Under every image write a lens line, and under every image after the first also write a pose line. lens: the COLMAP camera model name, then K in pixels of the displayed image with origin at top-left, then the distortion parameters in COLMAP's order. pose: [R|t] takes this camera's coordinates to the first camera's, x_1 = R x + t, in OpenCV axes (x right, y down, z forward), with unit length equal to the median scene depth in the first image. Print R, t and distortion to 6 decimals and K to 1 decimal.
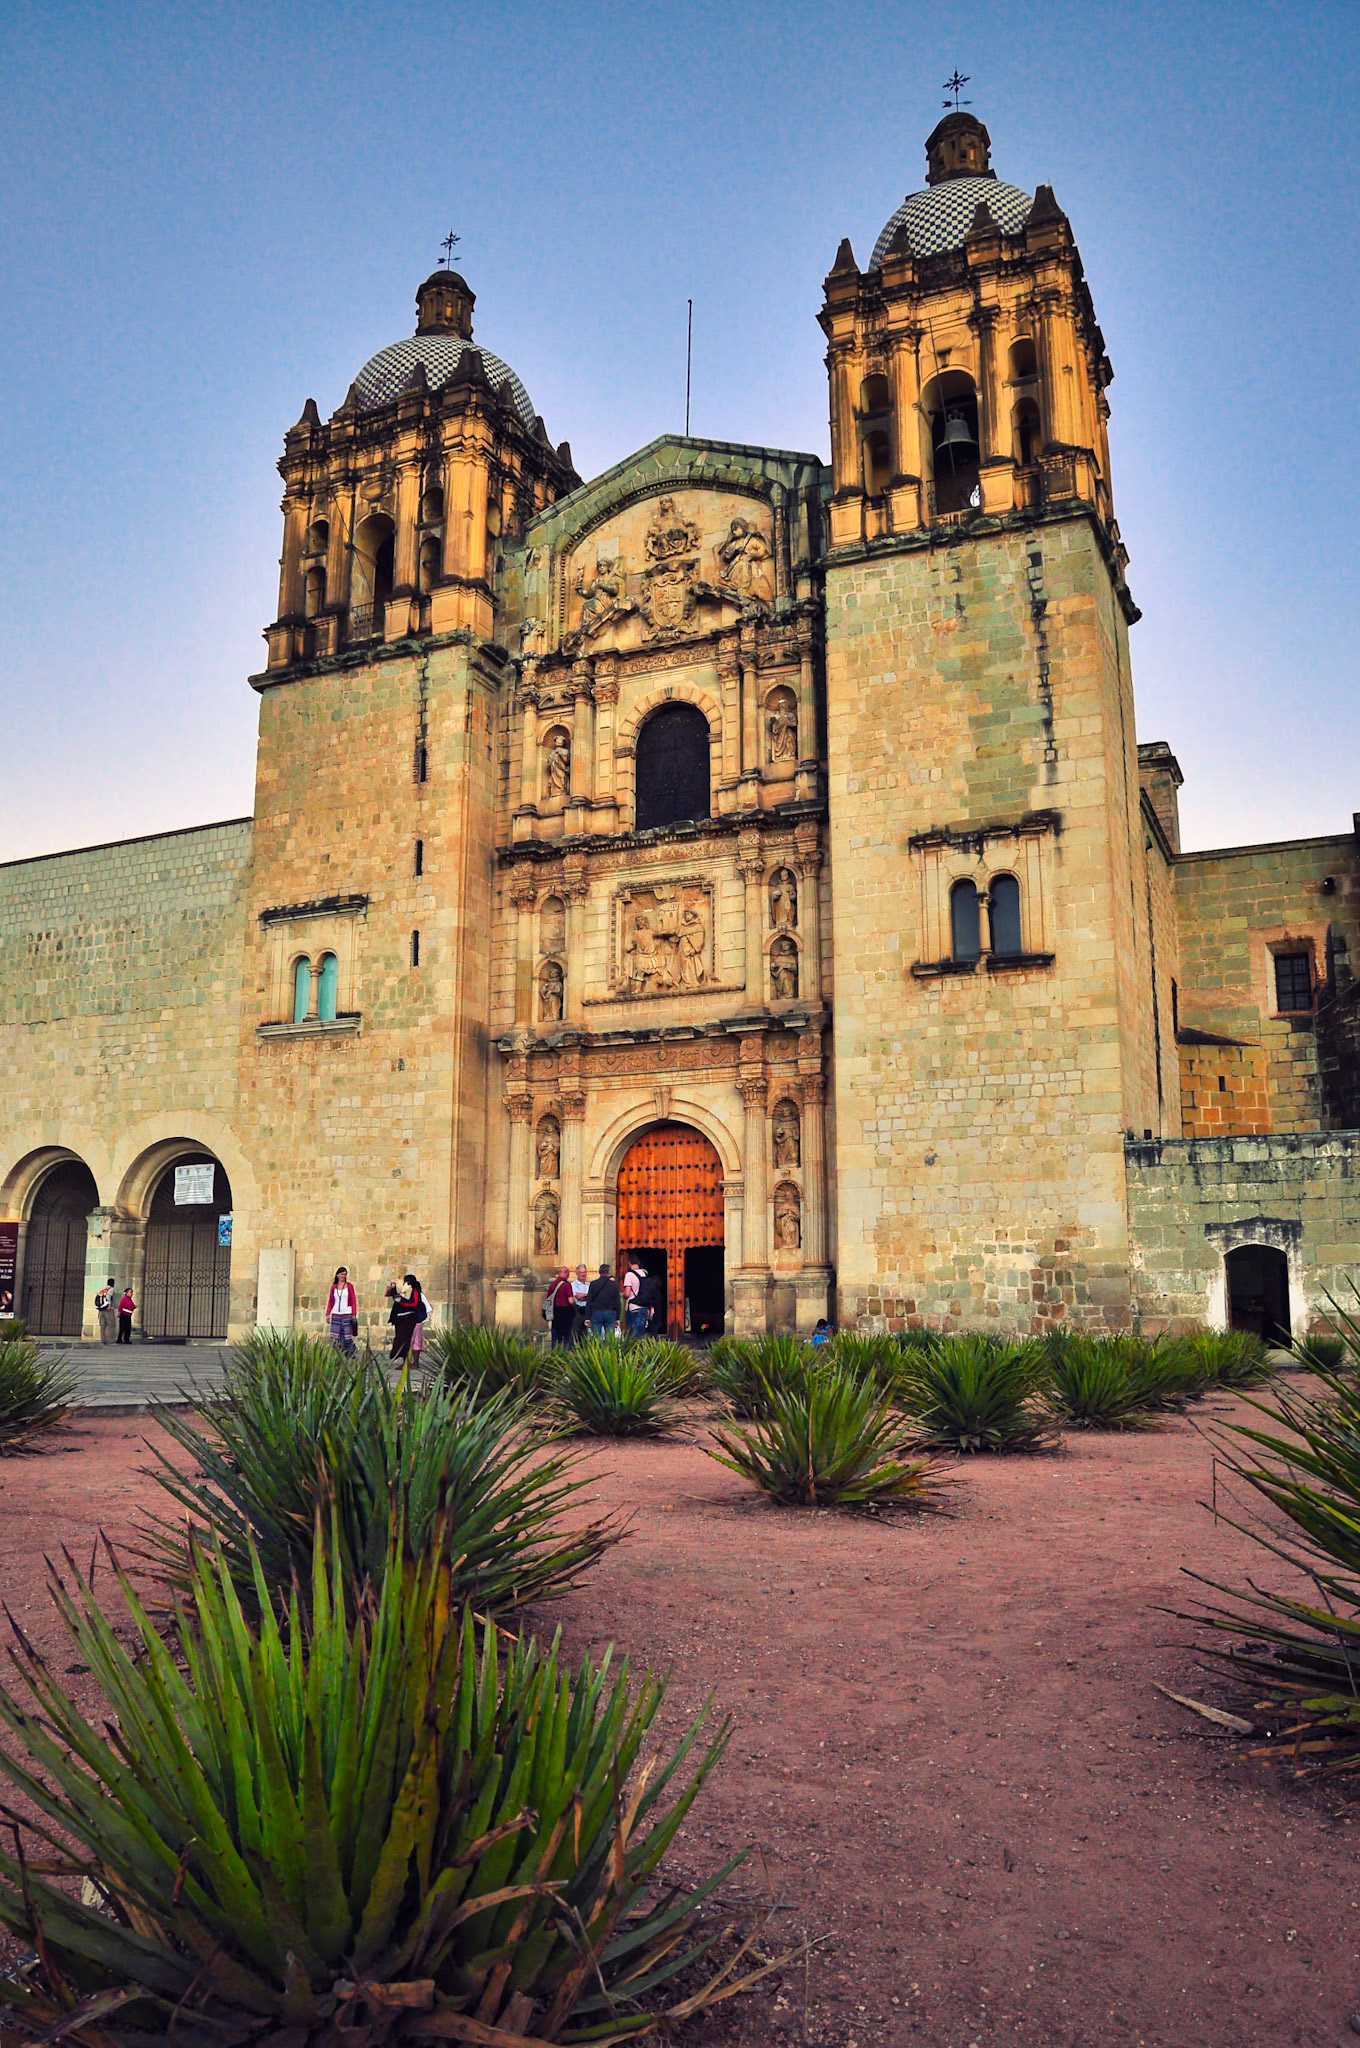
lens RADIAL K [[1596.8, 0, 671.9], [0, 1596.8, 1044.0], [0, 0, 1]] dist [-0.124722, 0.080452]
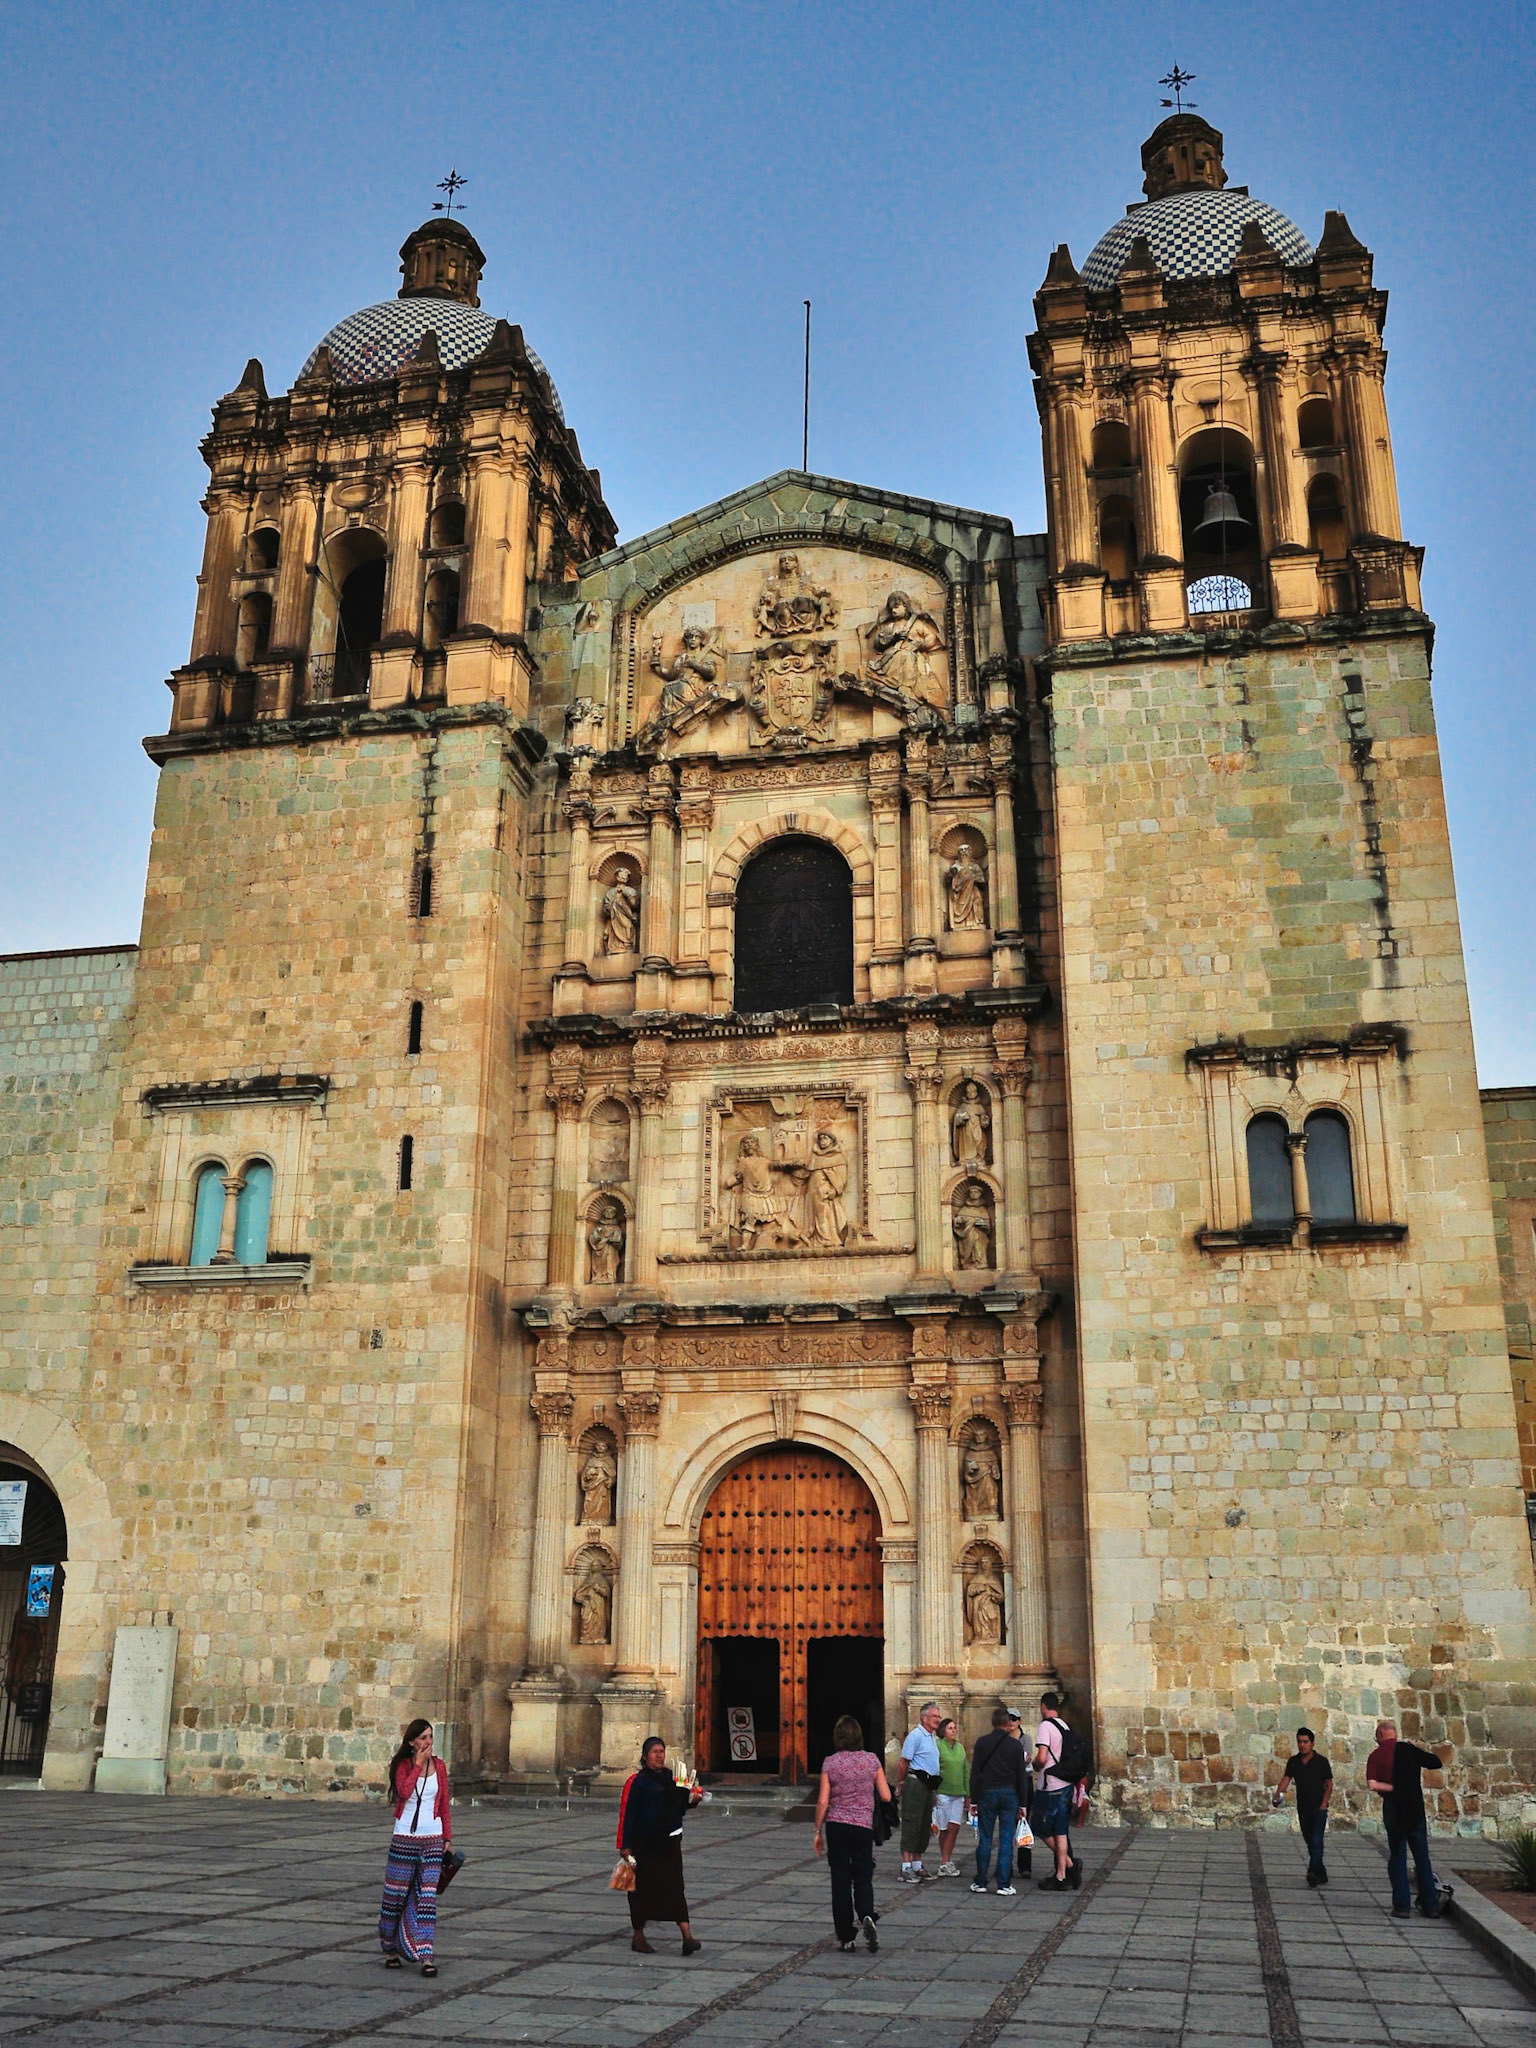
lens RADIAL K [[2031.7, 0, 772.1], [0, 2031.7, 972.5], [0, 0, 1]] dist [-0.062758, 0.000000]
pose [[0.977050, 0.079082, 0.197788, -0.189908], [-0.045684, 0.984720, -0.168048, -0.003220], [-0.208055, 0.155156, 0.965733, 0.145400]]
